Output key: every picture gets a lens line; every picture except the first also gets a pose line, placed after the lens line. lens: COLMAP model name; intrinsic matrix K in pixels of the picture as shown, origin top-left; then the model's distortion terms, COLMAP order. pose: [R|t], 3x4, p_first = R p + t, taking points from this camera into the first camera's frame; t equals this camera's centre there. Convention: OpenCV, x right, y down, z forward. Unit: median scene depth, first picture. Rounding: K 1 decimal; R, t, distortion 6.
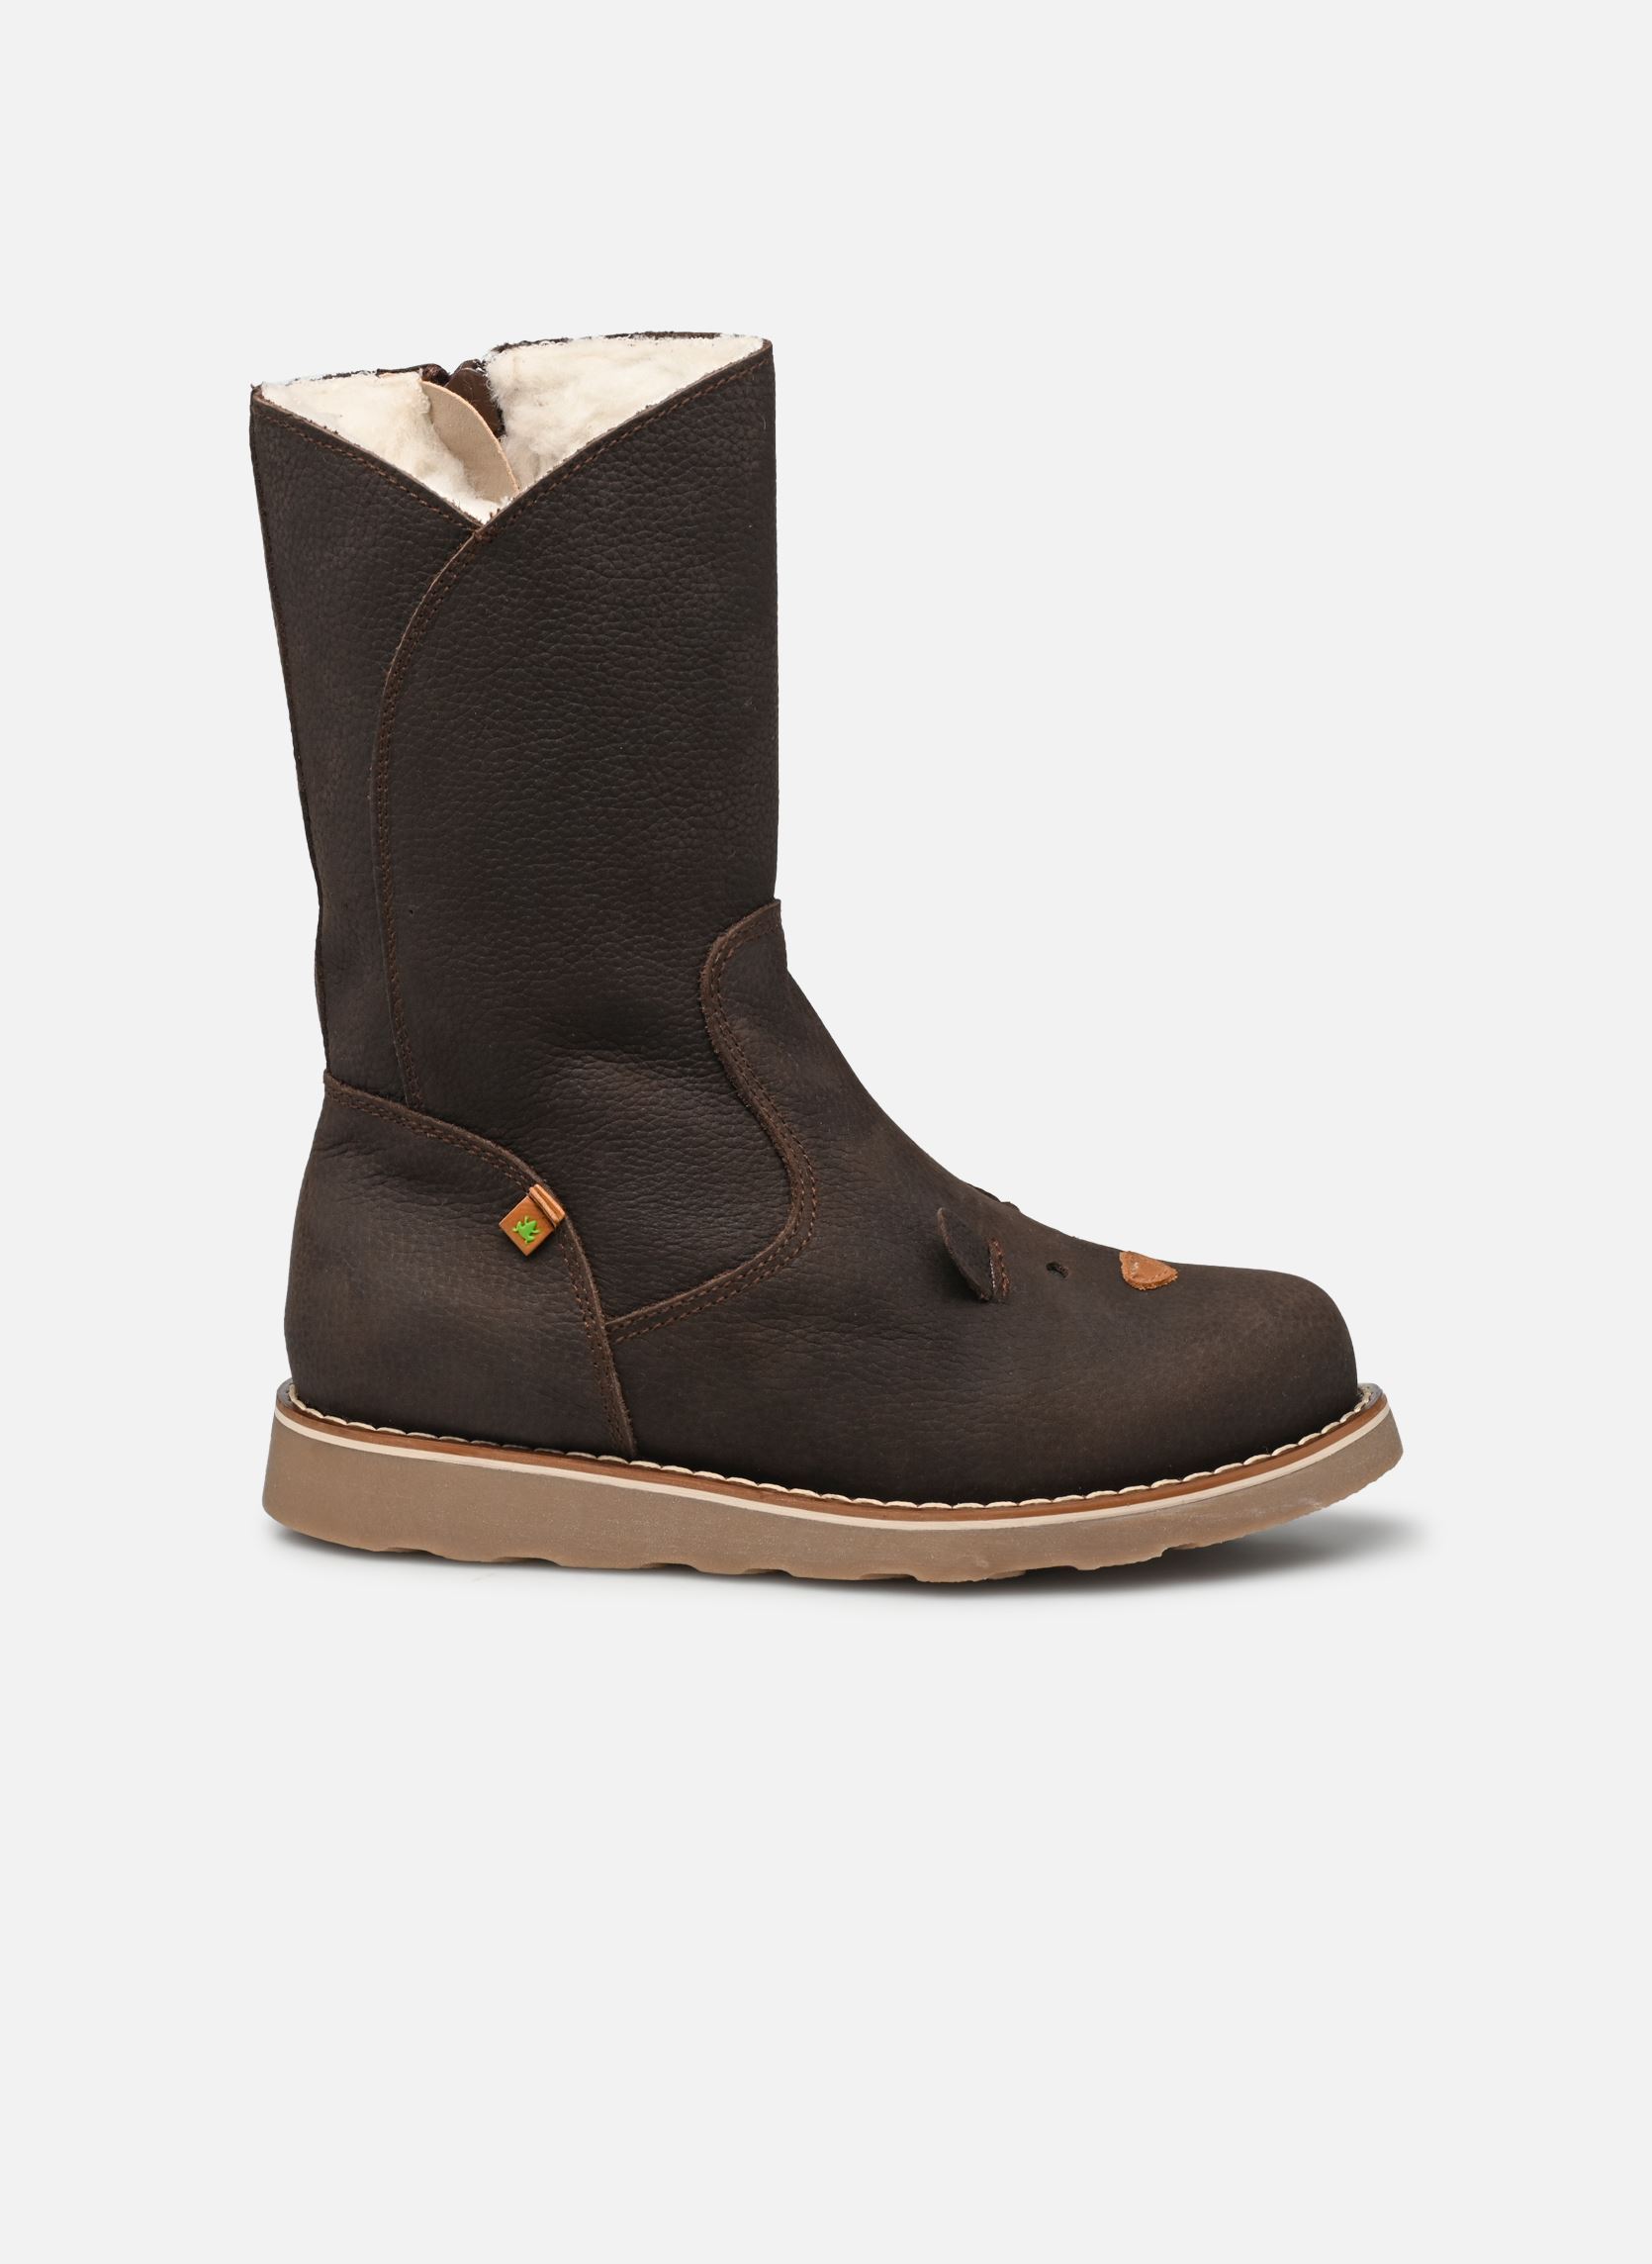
lens RADIAL K [[7101.3, 0, 828.4], [0, 7101.3, 1135.9], [0, 0, 1]] dist [0.155581, 0.000000]
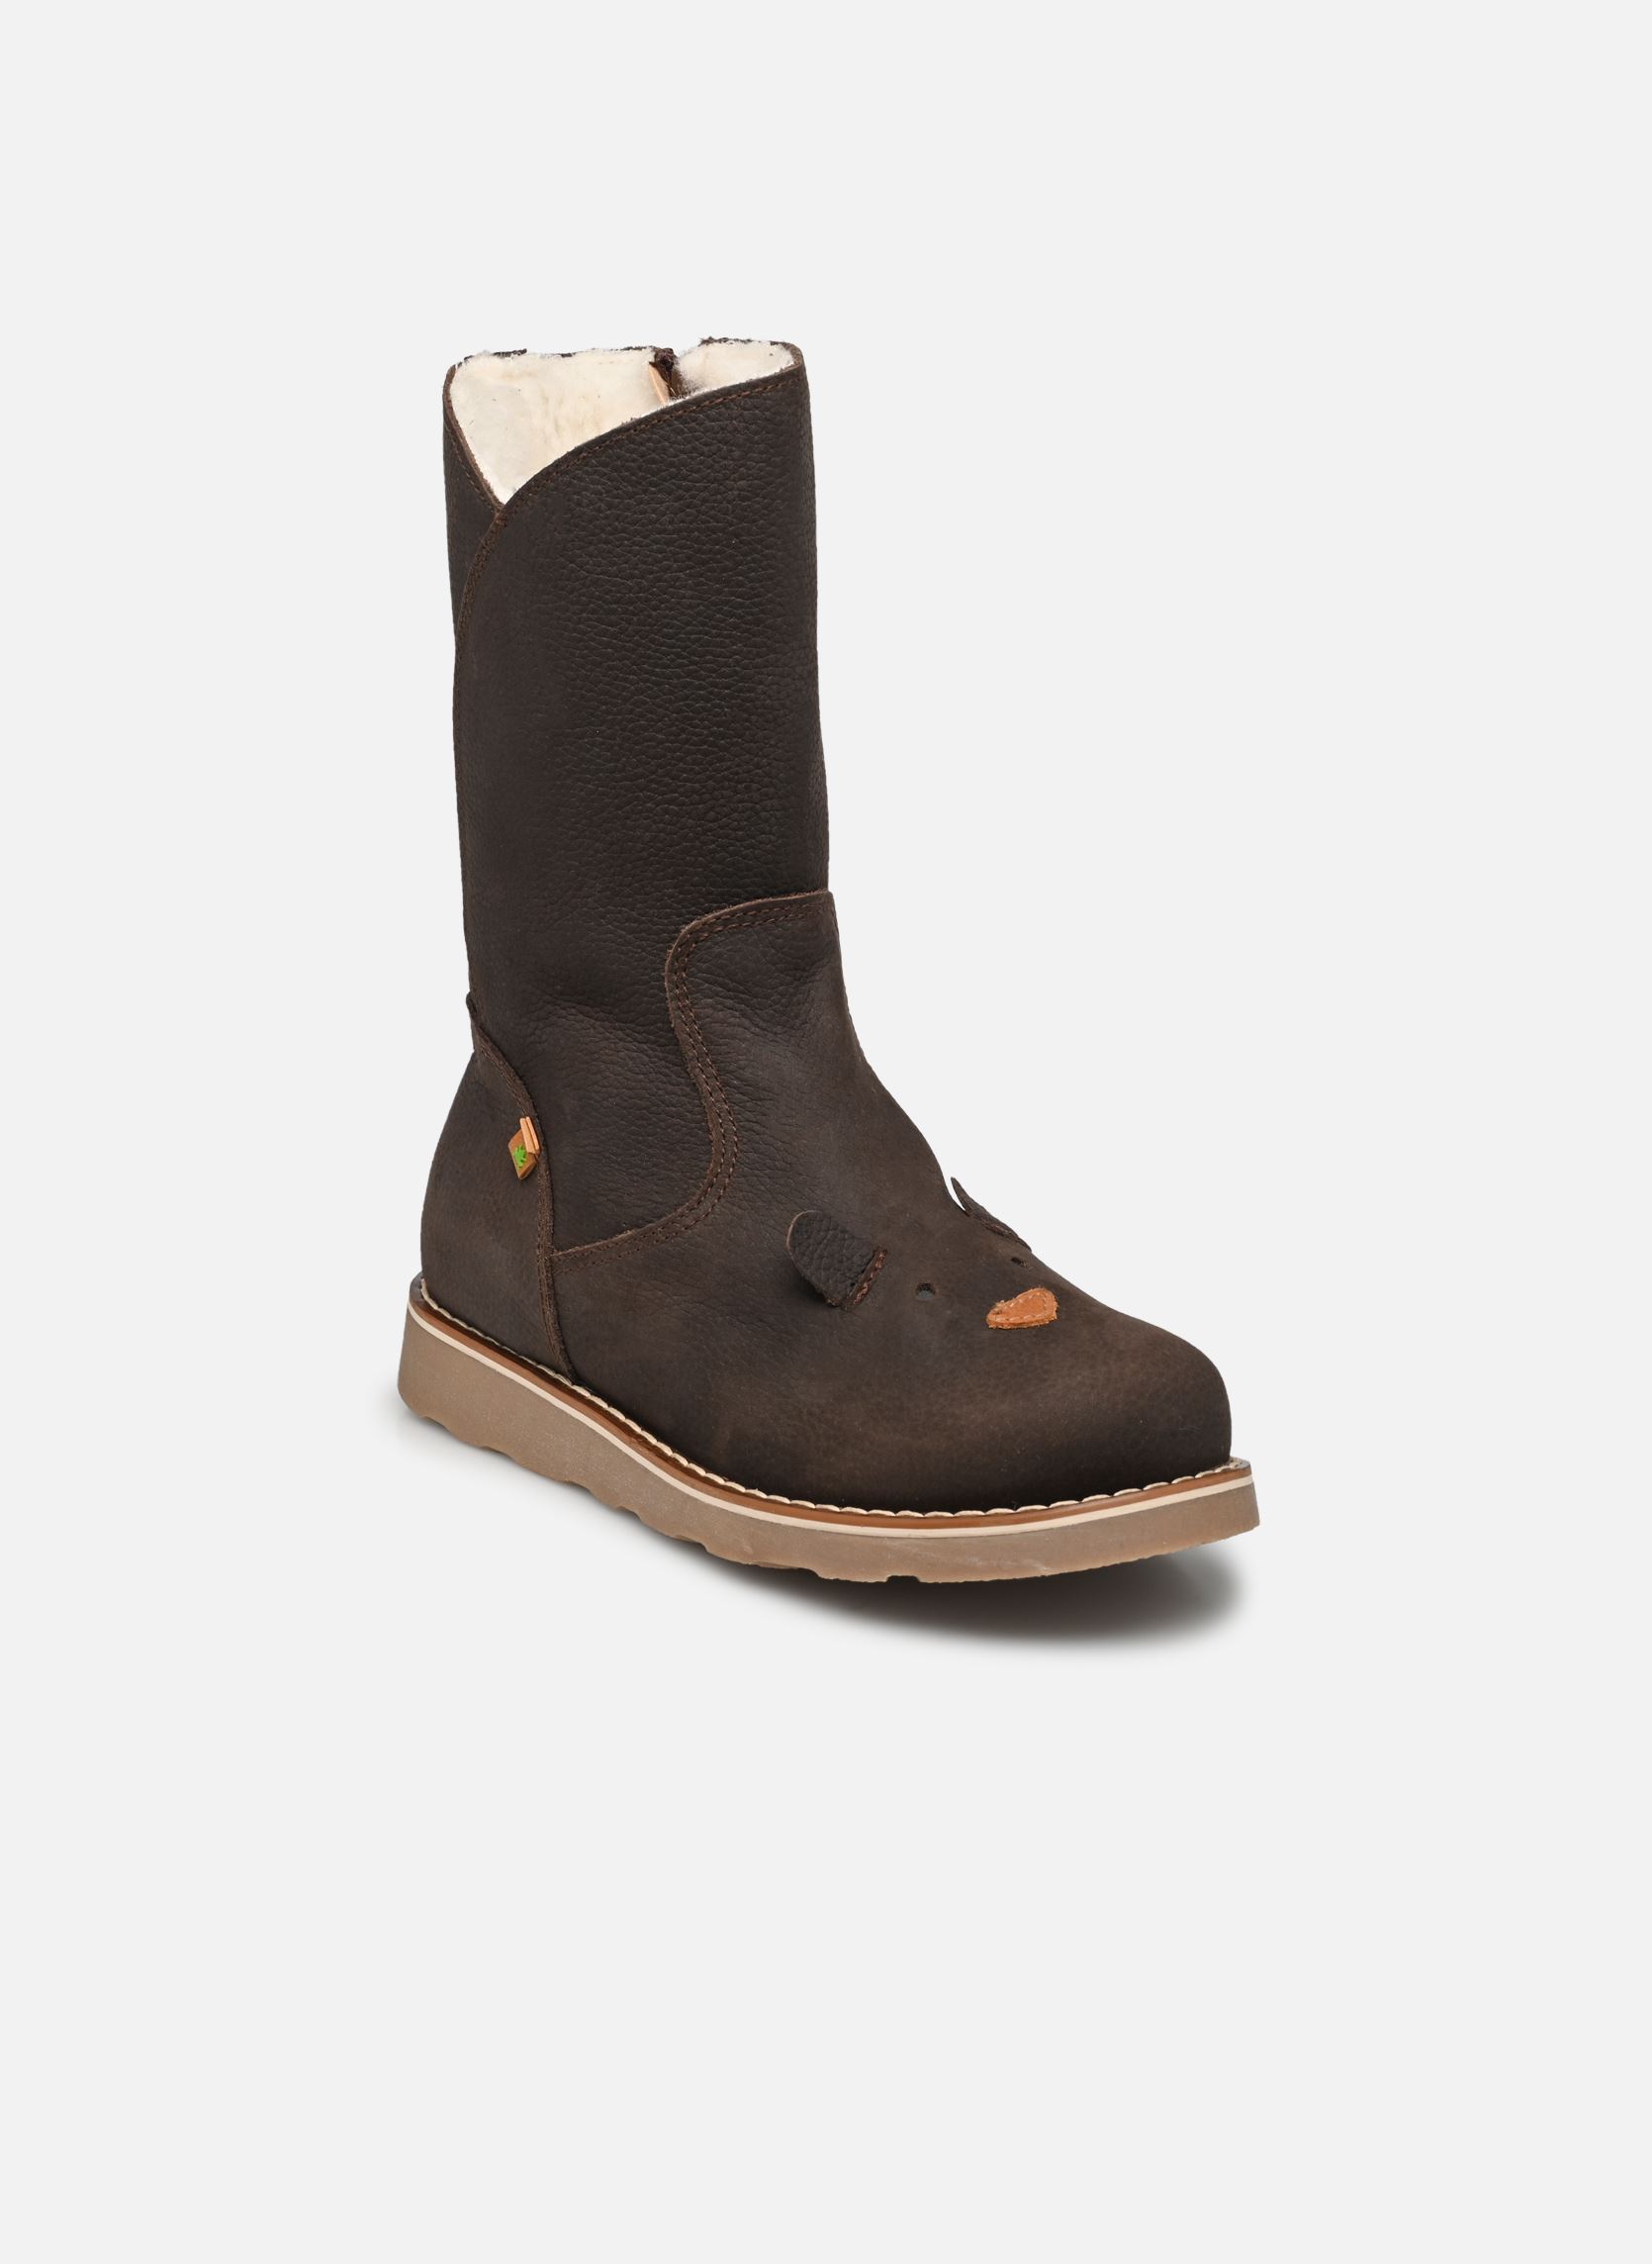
lens RADIAL K [[7101.3, 0, 819.0], [0, 7101.3, 1121.8], [0, 0, 1]] dist [0.155581, 0.000000]
pose [[0.722945, 0.185095, -0.665650, 0.718952], [-0.137560, 0.982719, 0.123860, -0.133968], [0.677073, 0.002023, 0.735913, 0.233235]]
